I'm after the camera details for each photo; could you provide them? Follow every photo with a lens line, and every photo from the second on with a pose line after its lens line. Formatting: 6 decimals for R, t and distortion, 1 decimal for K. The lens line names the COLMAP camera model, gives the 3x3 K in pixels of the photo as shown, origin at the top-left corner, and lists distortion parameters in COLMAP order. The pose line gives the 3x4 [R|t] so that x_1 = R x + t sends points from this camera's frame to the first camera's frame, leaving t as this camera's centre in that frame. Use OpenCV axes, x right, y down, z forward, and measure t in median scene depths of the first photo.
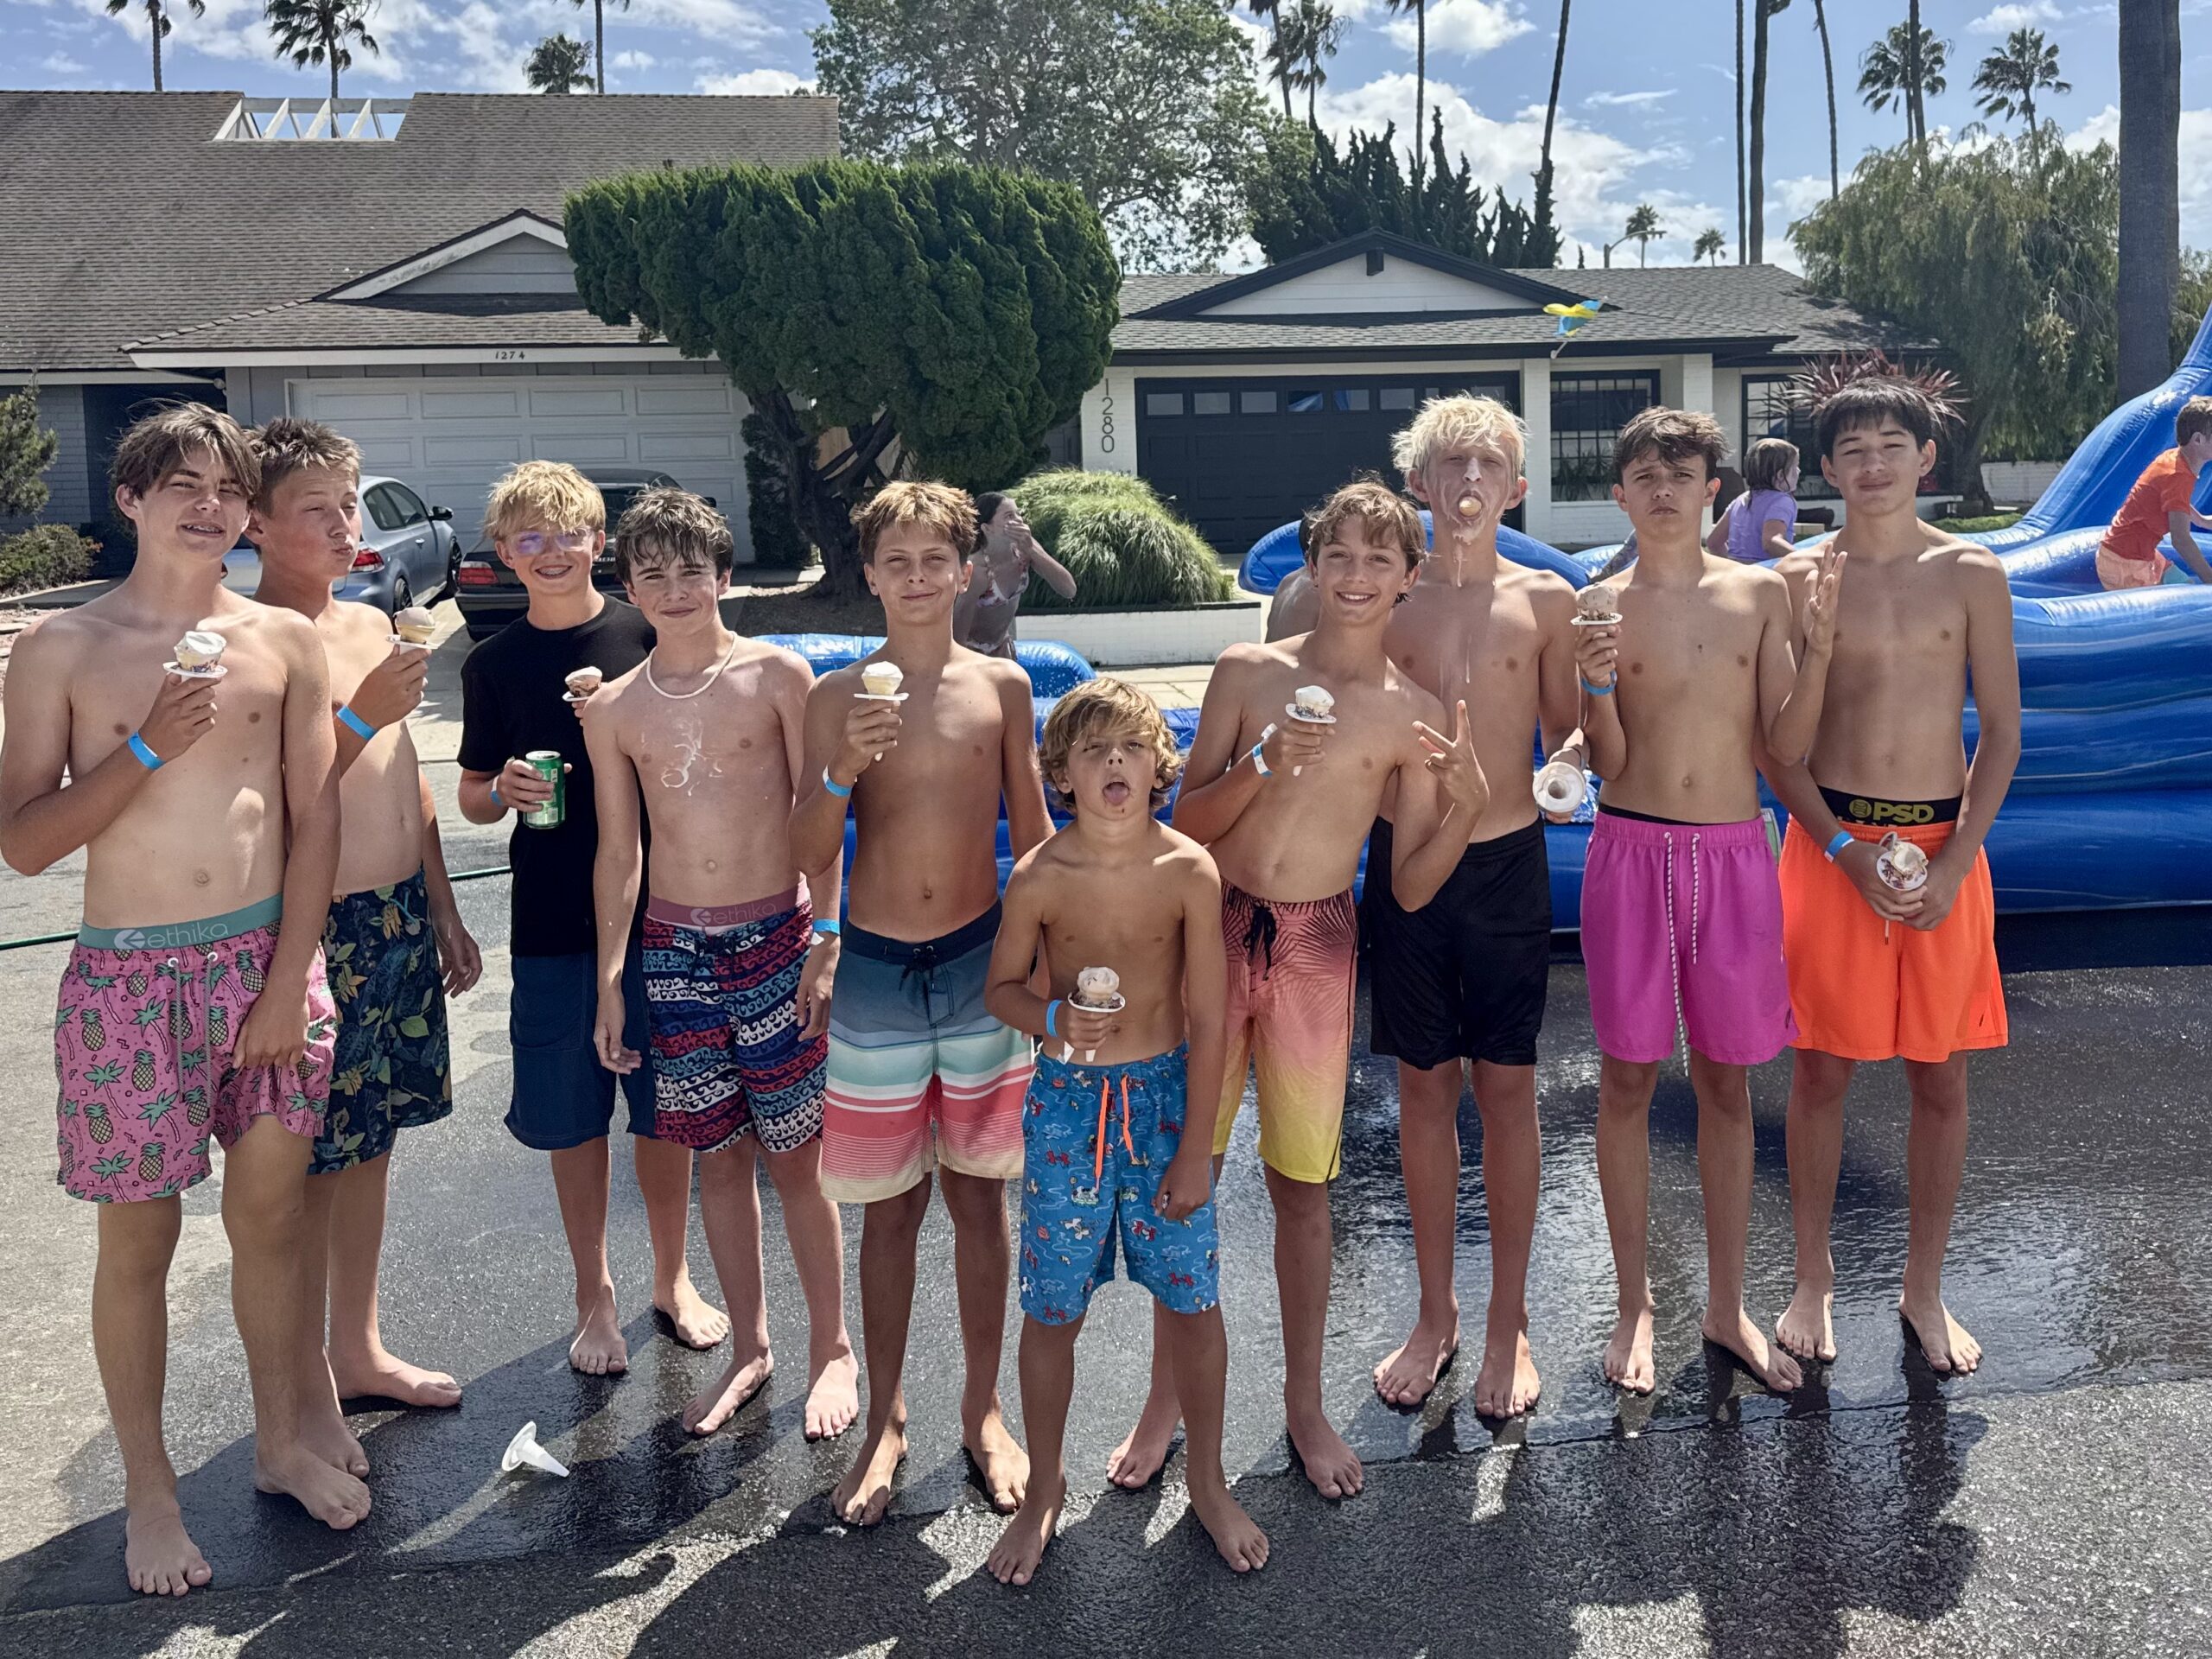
lens RADIAL K [[1554.4, 0, 1105.5], [0, 1554.4, 822.3], [0, 0, 1]] dist [-0.004042, -0.002490]
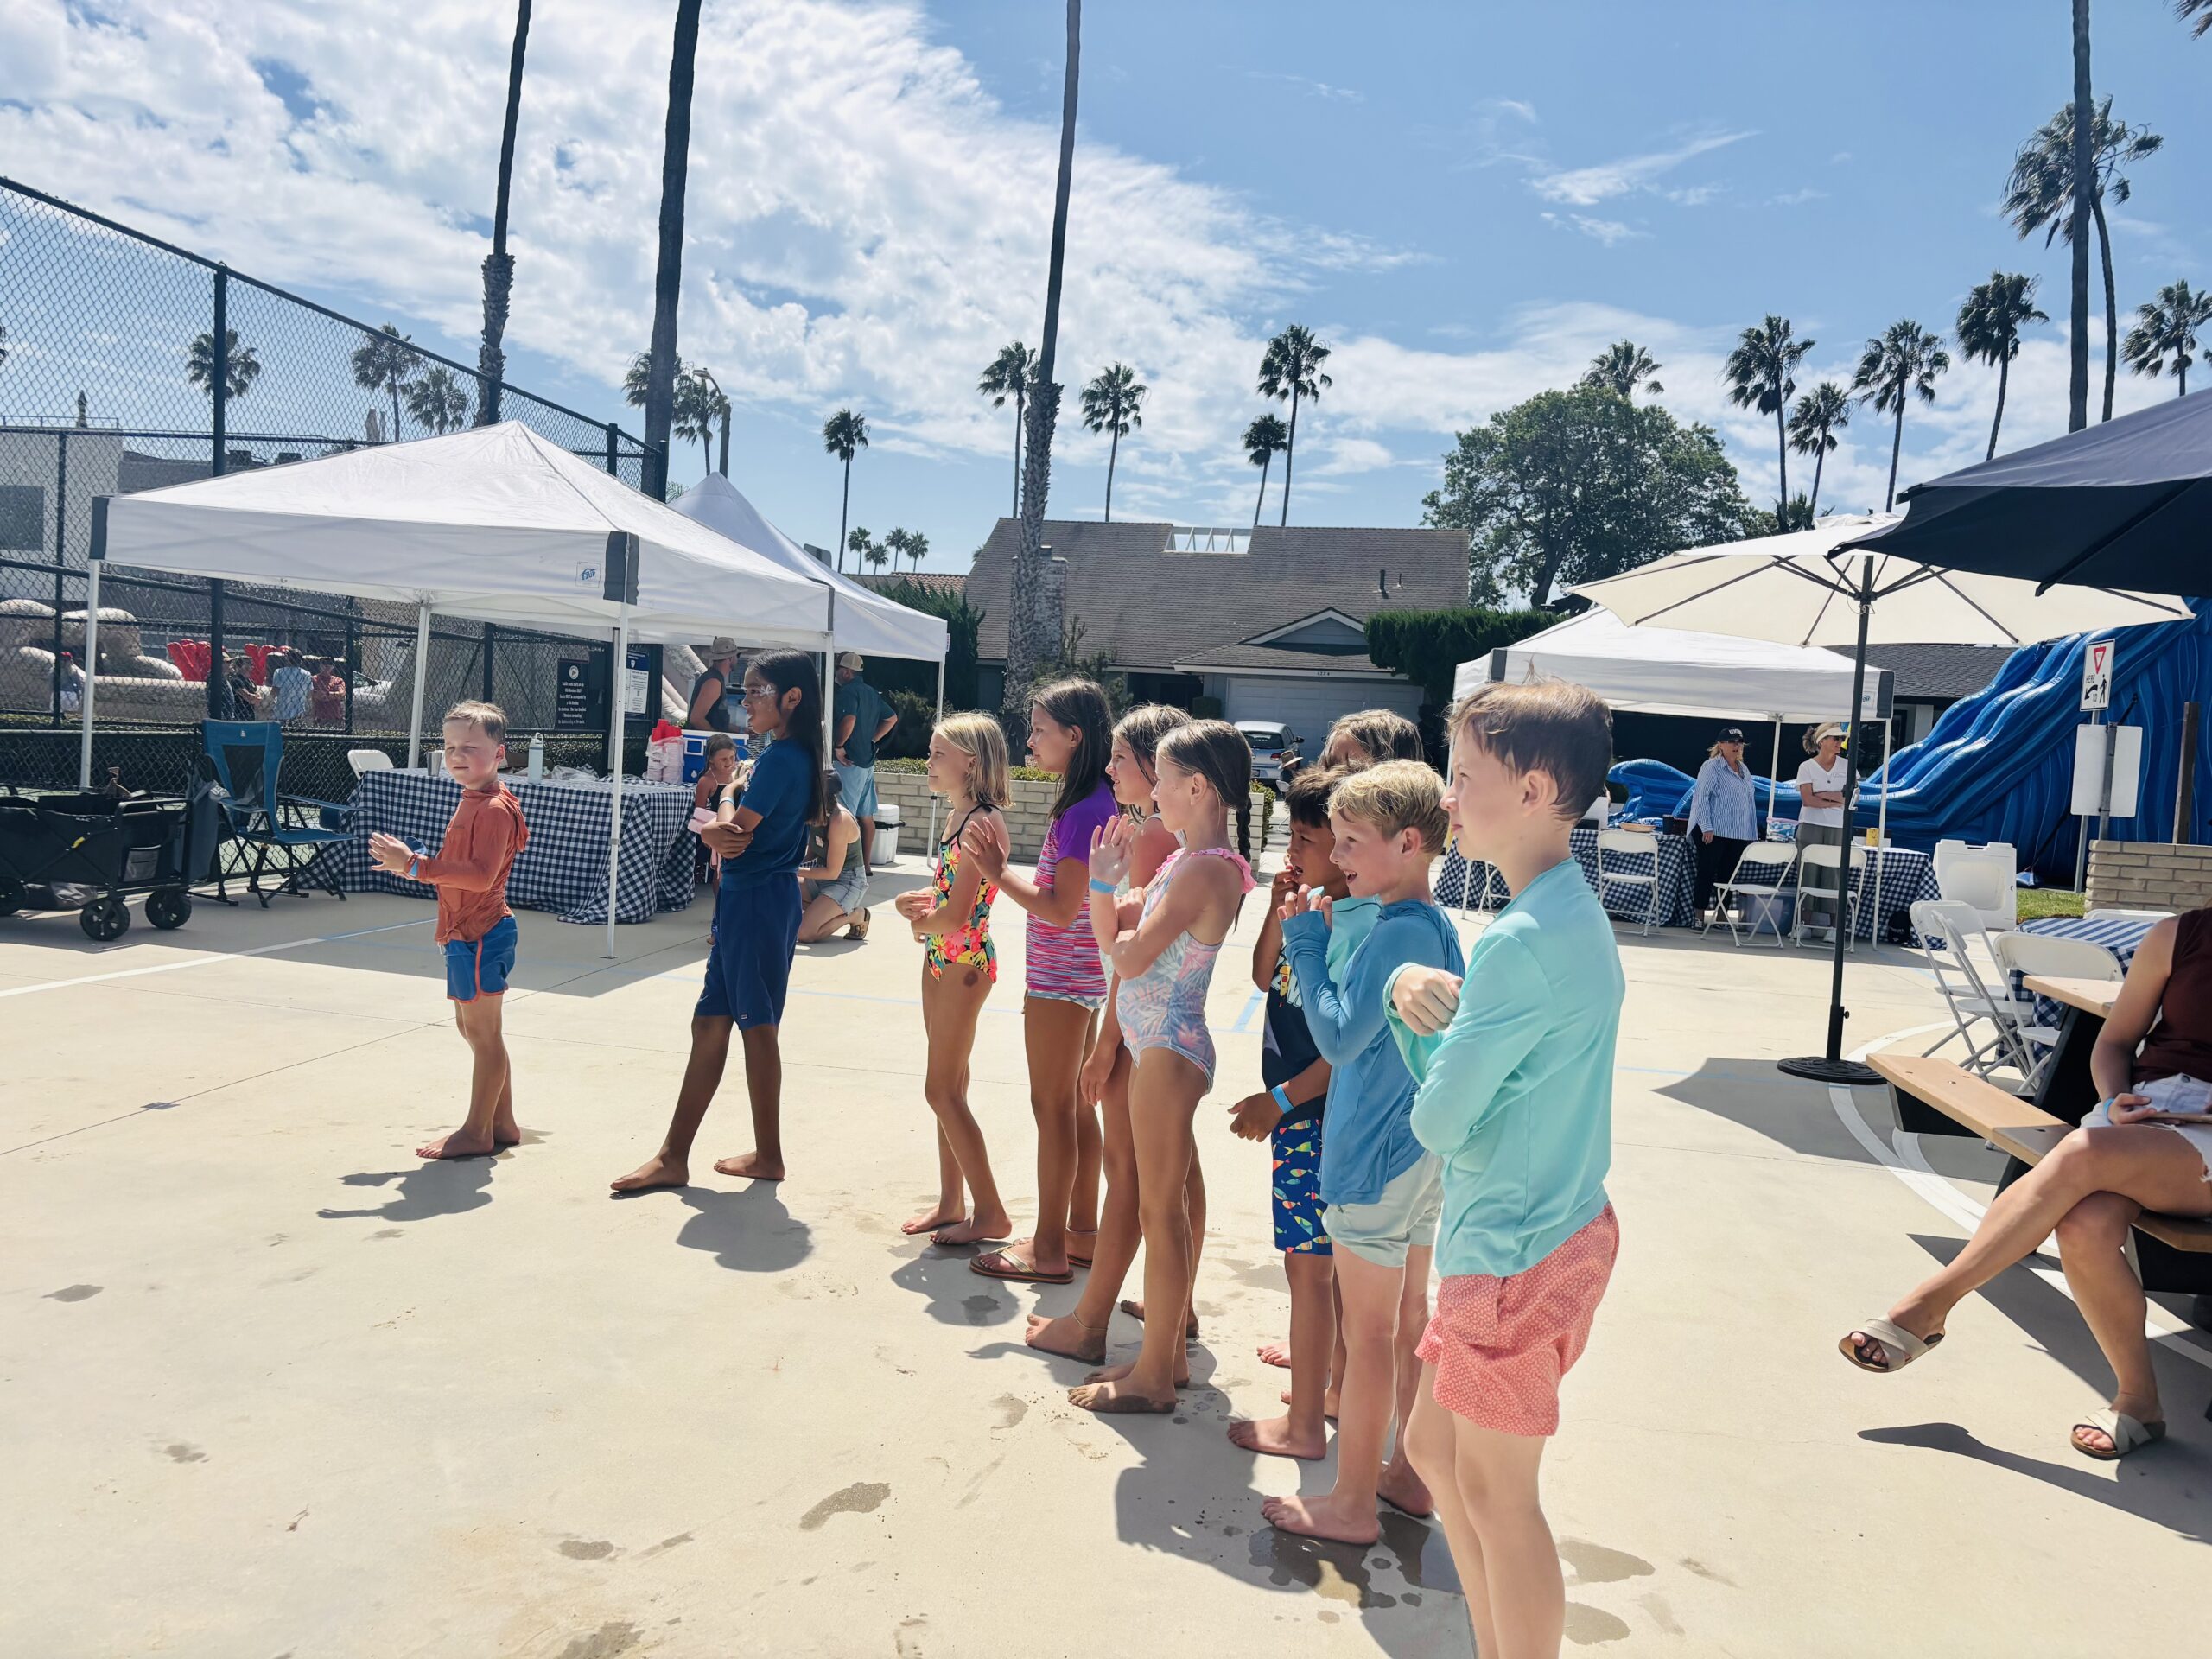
lens RADIAL K [[1698.7, 0, 1115.6], [0, 1698.7, 831.5], [0, 0, 1]] dist [0.037253, -0.002805]
pose [[0.951409, 0.097170, -0.292197, 0.036730], [-0.138961, 0.982274, -0.125807, 0.136248], [0.274793, 0.160298, 0.948047, -0.681776]]
